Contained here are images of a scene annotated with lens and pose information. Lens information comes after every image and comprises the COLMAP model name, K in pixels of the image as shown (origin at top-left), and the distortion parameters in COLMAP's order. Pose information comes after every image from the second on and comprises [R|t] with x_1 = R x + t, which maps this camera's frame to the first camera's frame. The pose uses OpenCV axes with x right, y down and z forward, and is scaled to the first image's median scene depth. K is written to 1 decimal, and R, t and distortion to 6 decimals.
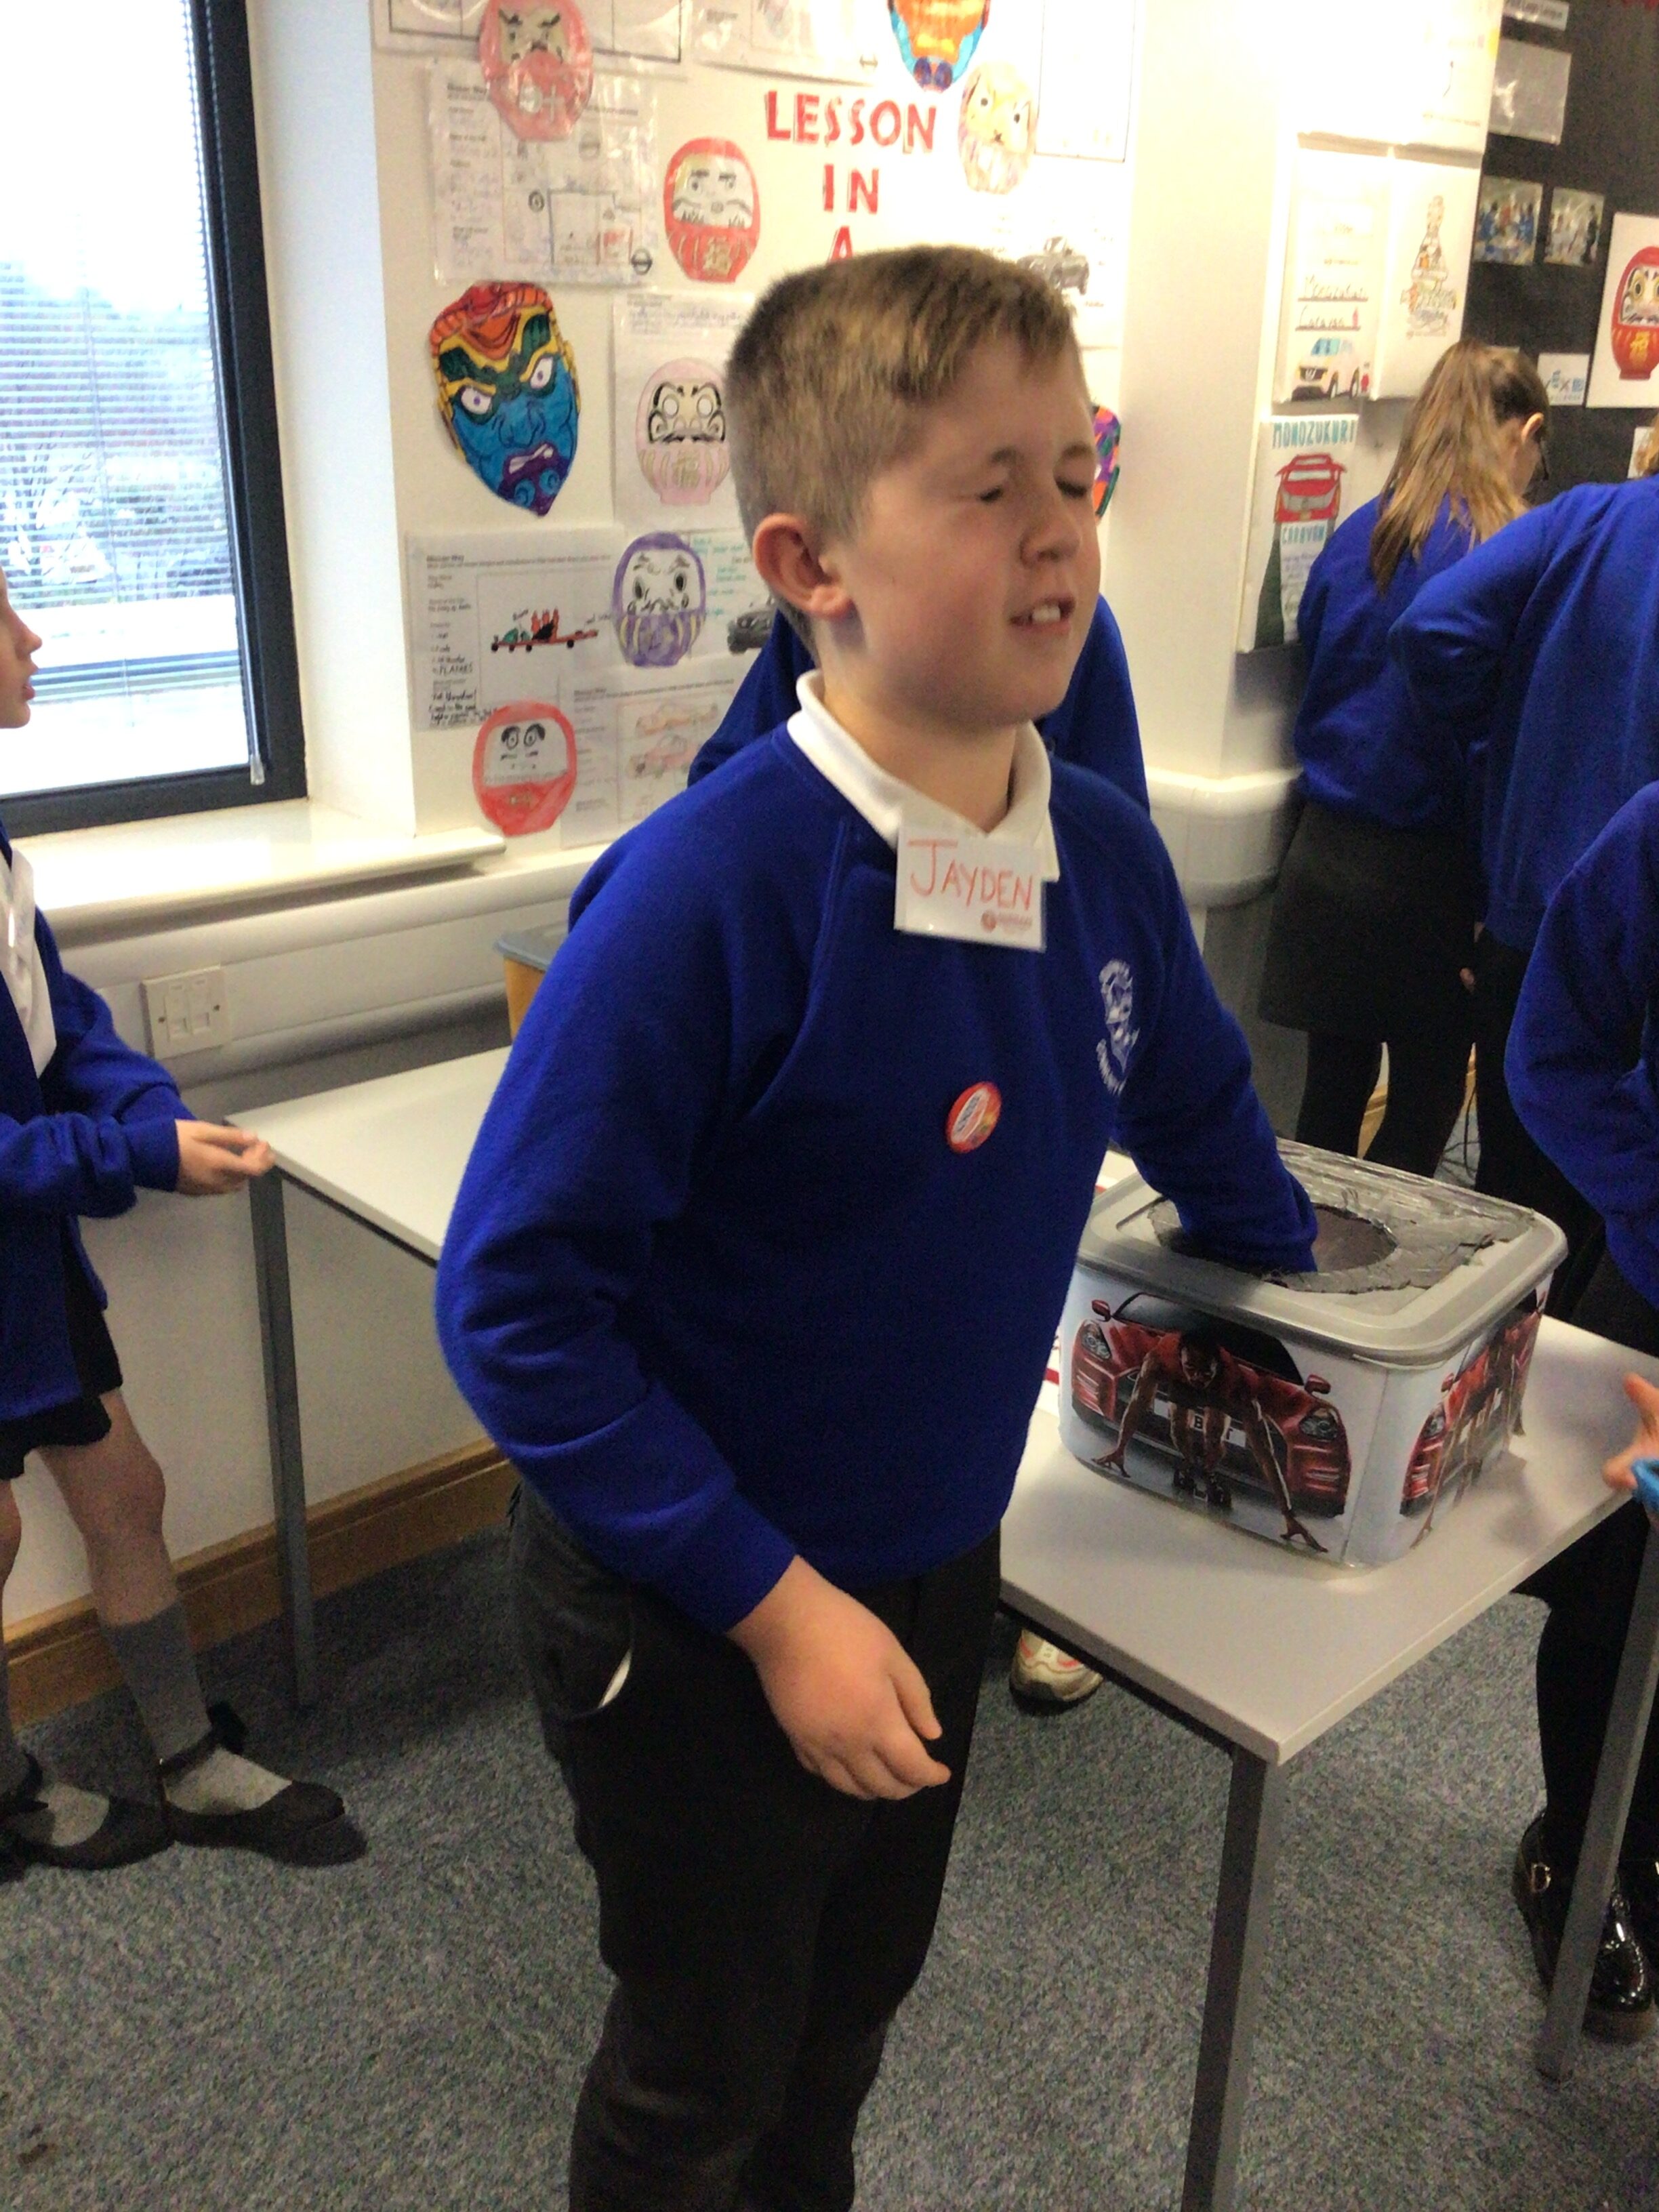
lens RADIAL K [[2016.0, 0, 813.4], [0, 2016.0, 1102.7], [0, 0, 1]] dist [0.121836, -0.267661]
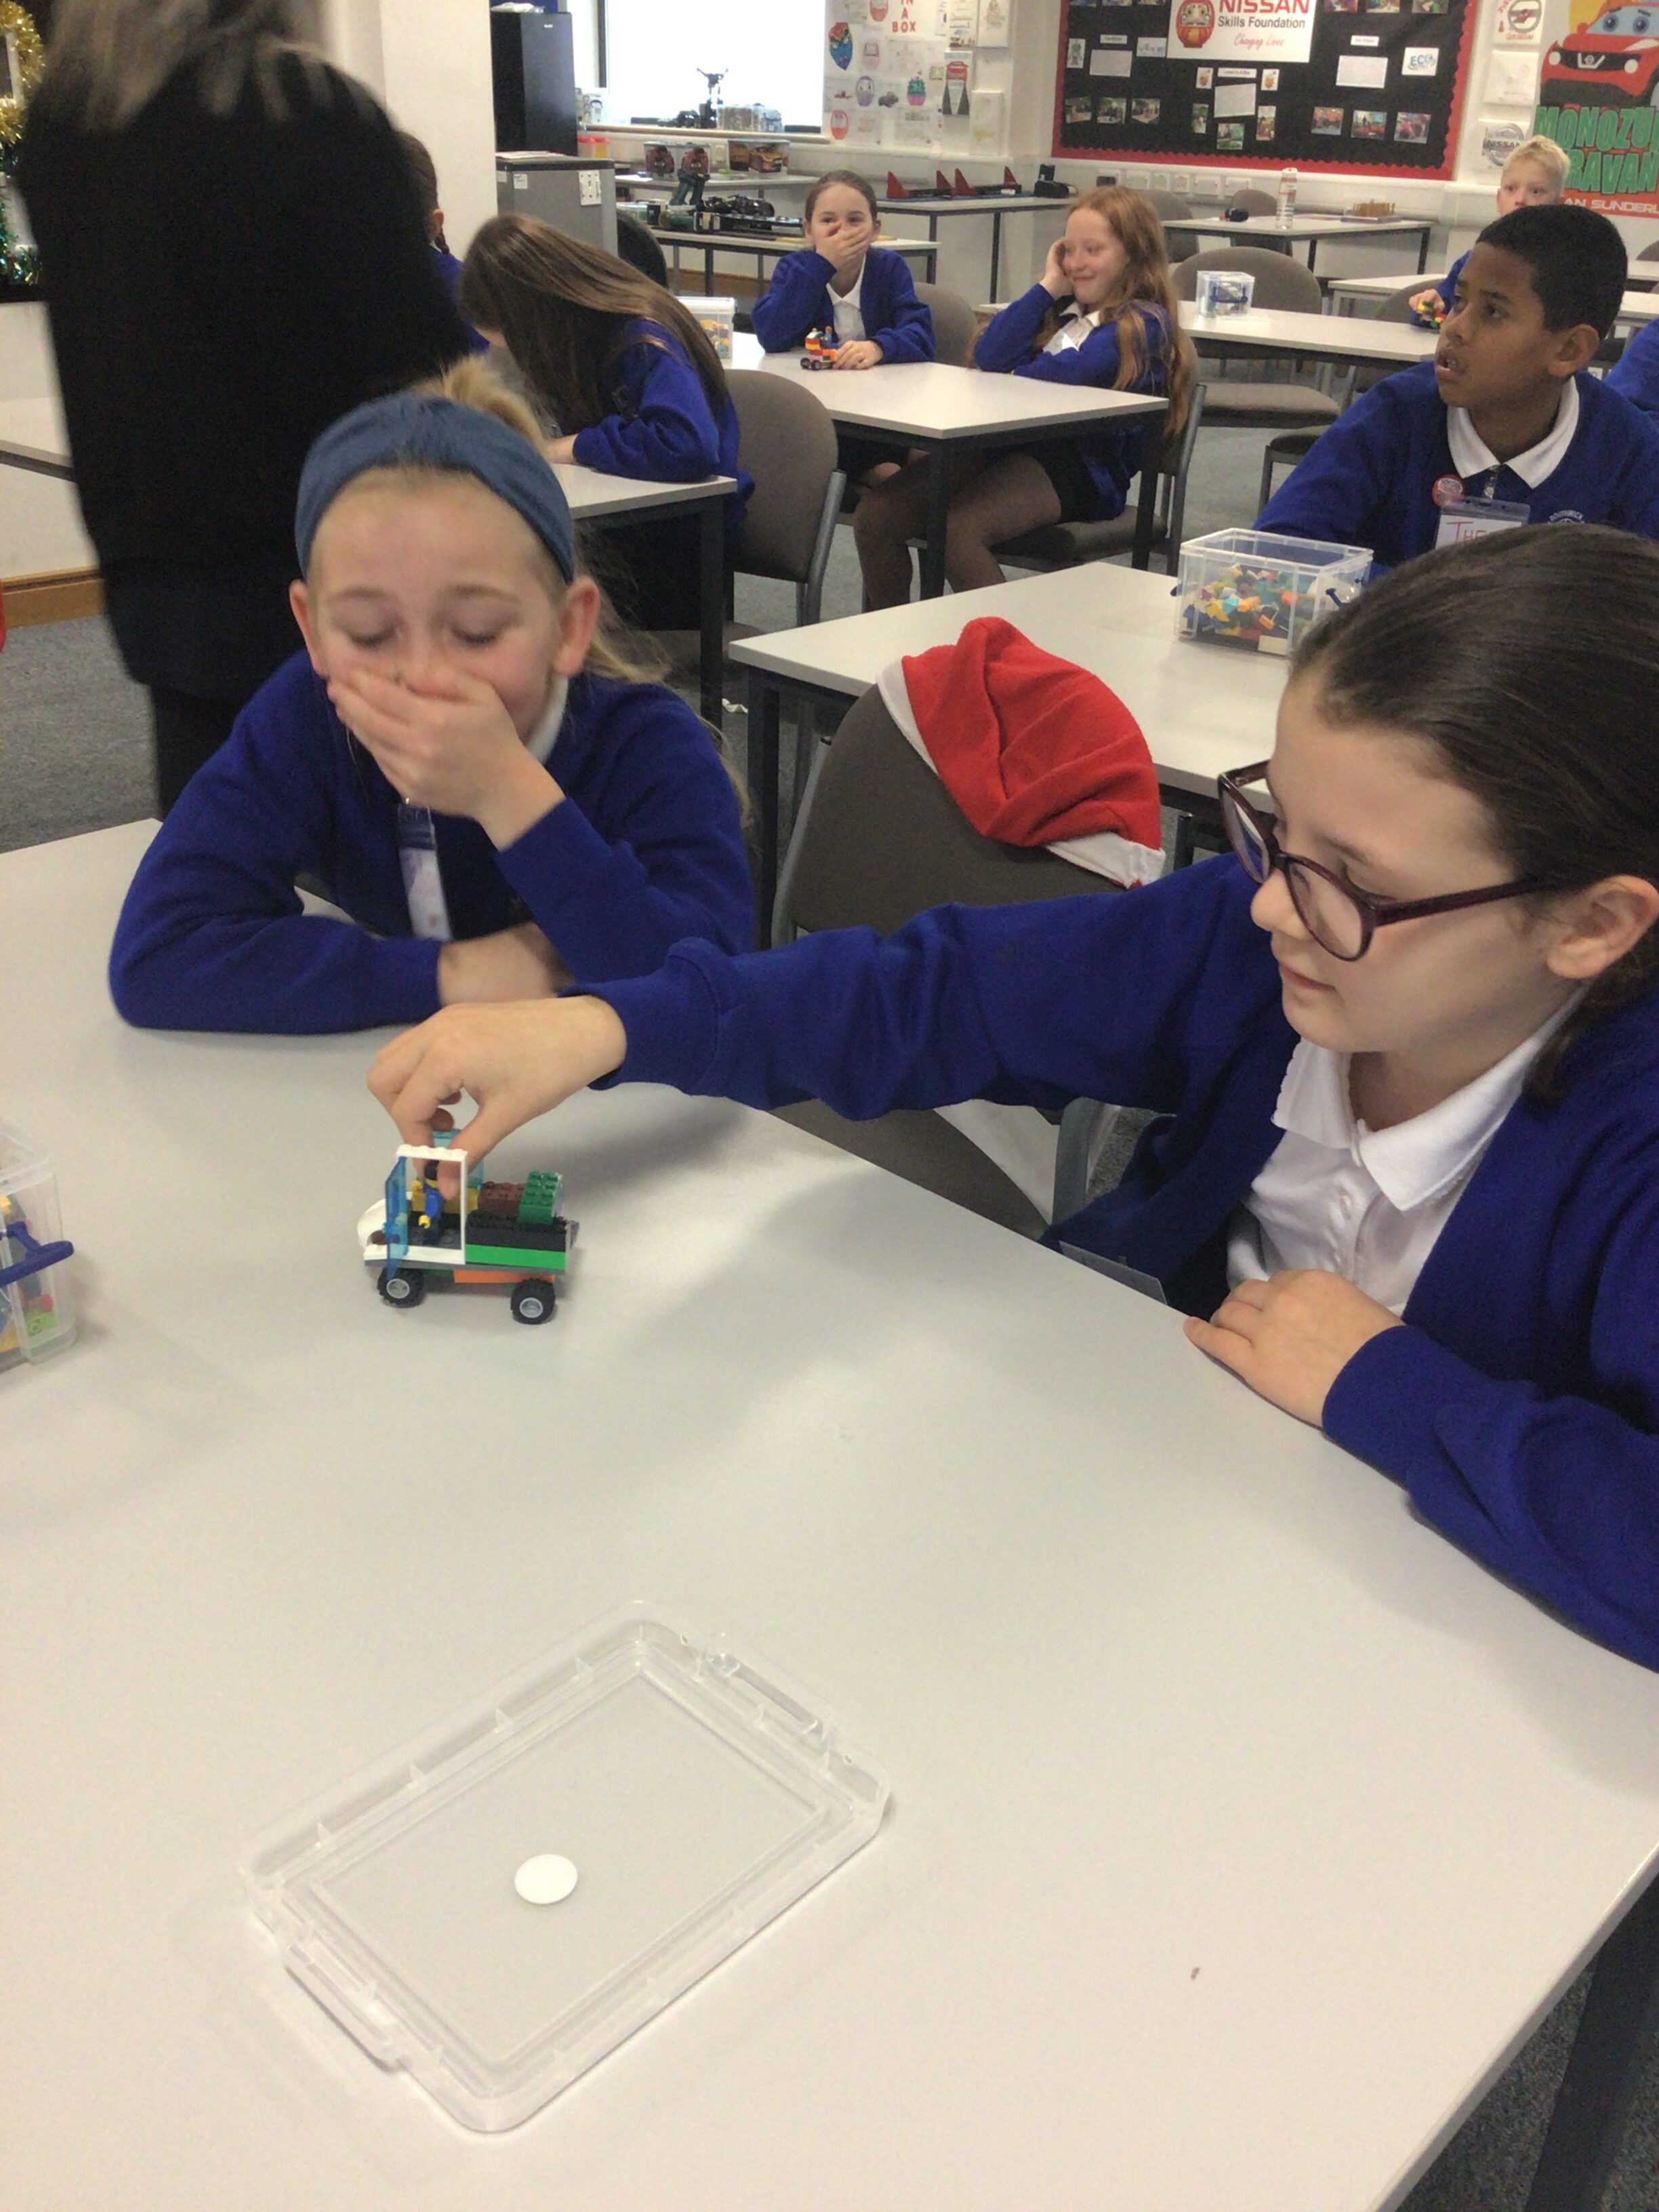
lens RADIAL K [[2008.9, 0, 833.5], [0, 2008.9, 1112.9], [0, 0, 1]] dist [0.012339, -0.043866]
pose [[0.059863, 0.438763, -0.896607, 5.042053], [-0.382577, 0.839713, 0.385379, -0.024752], [0.921982, 0.319951, 0.218129, 0.660620]]
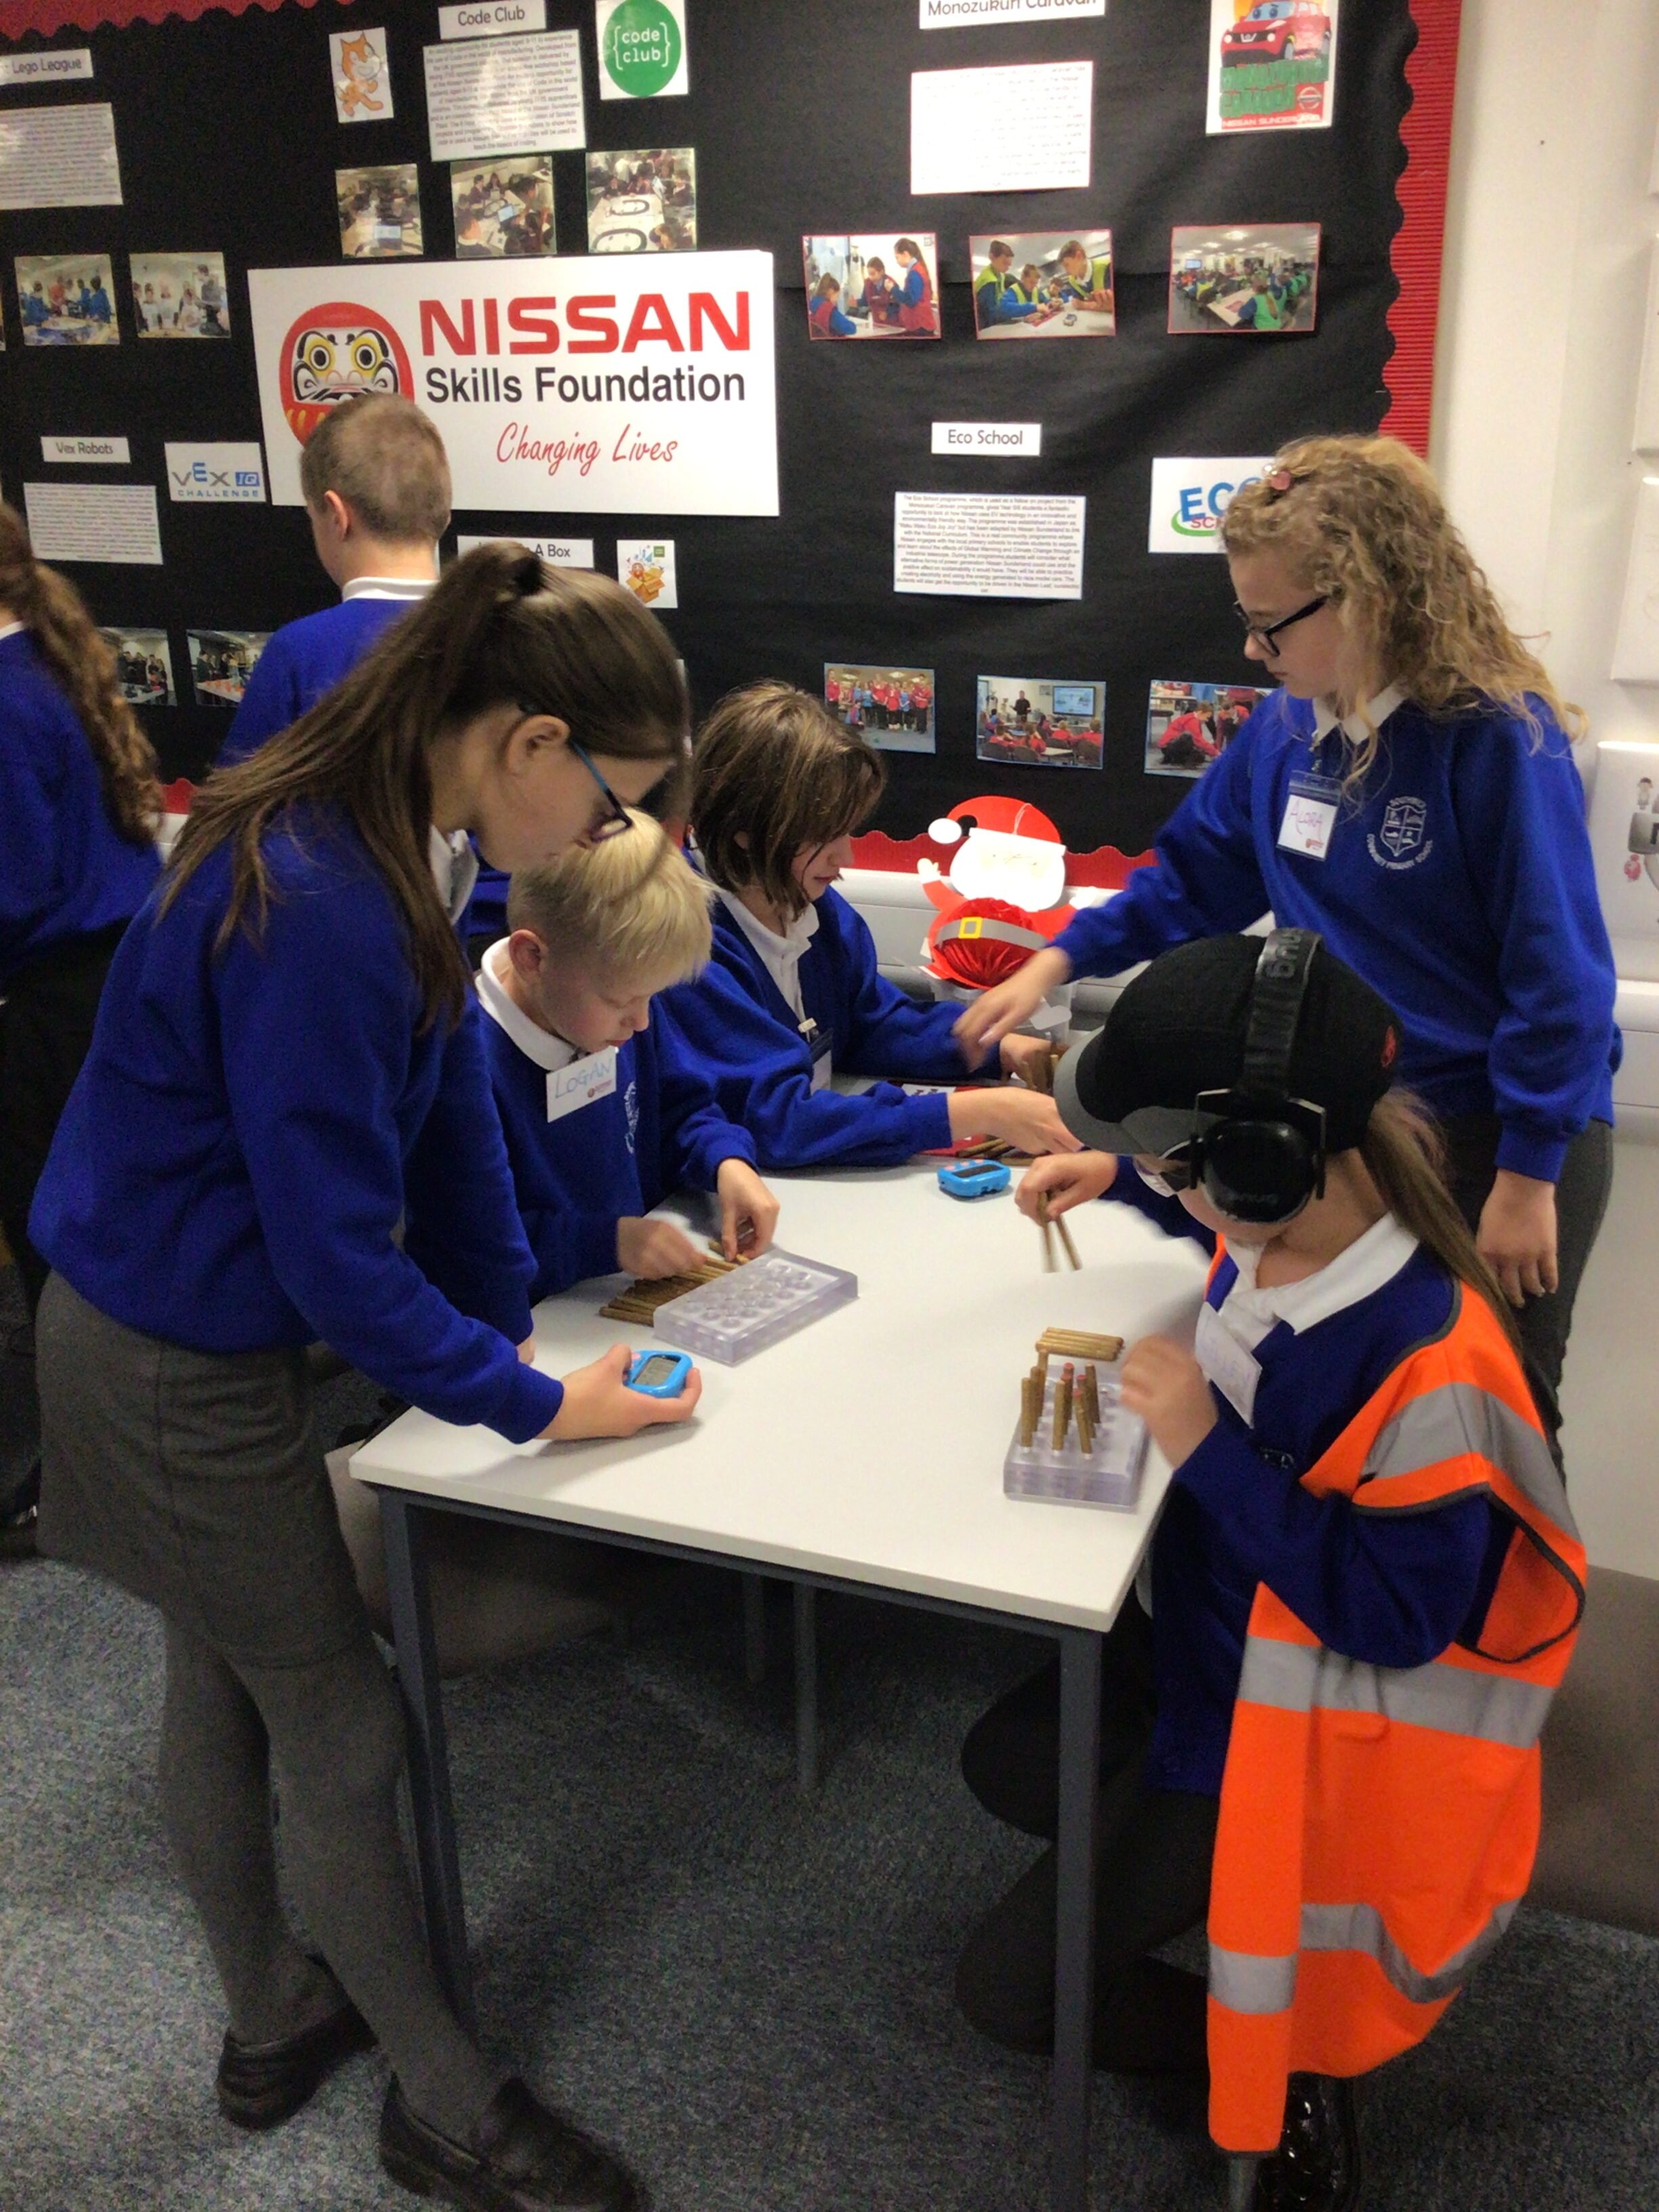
lens RADIAL K [[1957.1, 0, 848.9], [0, 1957.1, 1115.2], [0, 0, 1]] dist [0.064722, -0.127292]
pose [[0.430026, 0.286087, -0.856290, 1.820261], [-0.300424, 0.939757, 0.163101, -0.456145], [0.851365, 0.187113, 0.490067, 1.259398]]
